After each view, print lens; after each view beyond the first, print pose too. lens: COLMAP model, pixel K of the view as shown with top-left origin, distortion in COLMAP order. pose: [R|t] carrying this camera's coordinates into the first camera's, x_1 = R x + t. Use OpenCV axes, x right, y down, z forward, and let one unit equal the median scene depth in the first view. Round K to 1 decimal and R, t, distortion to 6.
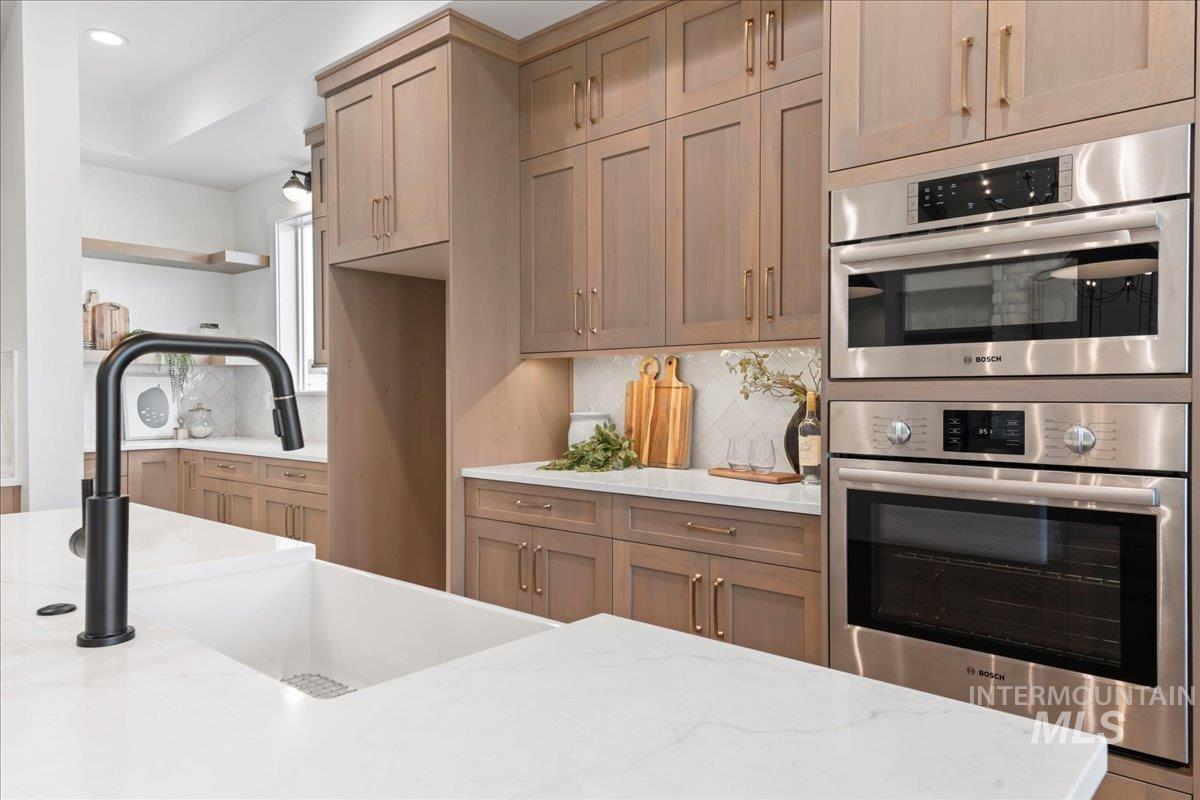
lens RADIAL K [[802.9, 0, 600.0], [0, 802.9, 400.0], [0, 0, 1]] dist [0.052984, -0.000767]
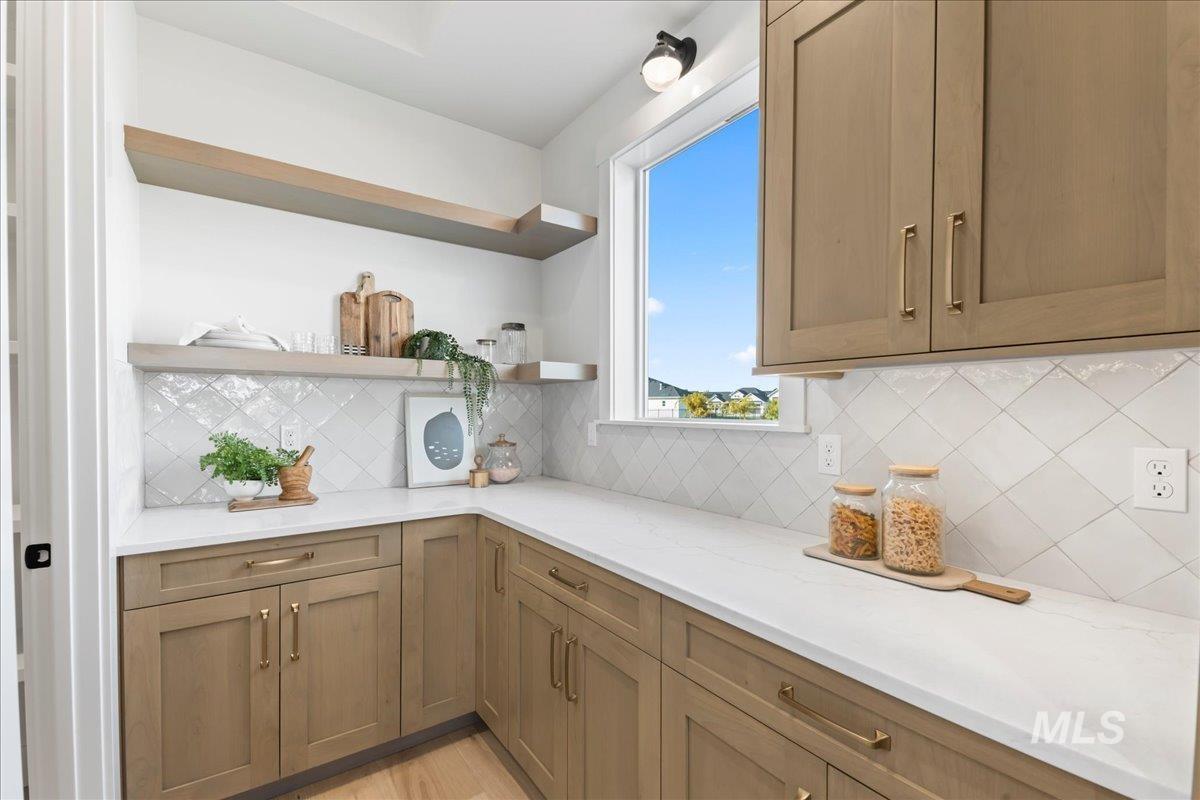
lens RADIAL K [[518.5, 0, 601.6], [0, 518.5, 418.0], [0, 0, 1]] dist [0.019208, -0.000188]
pose [[0.974370, 0.006051, -0.224869, -0.535072], [-0.003874, 0.999941, 0.010121, -0.026762], [0.224917, -0.008991, 0.974336, 1.011421]]
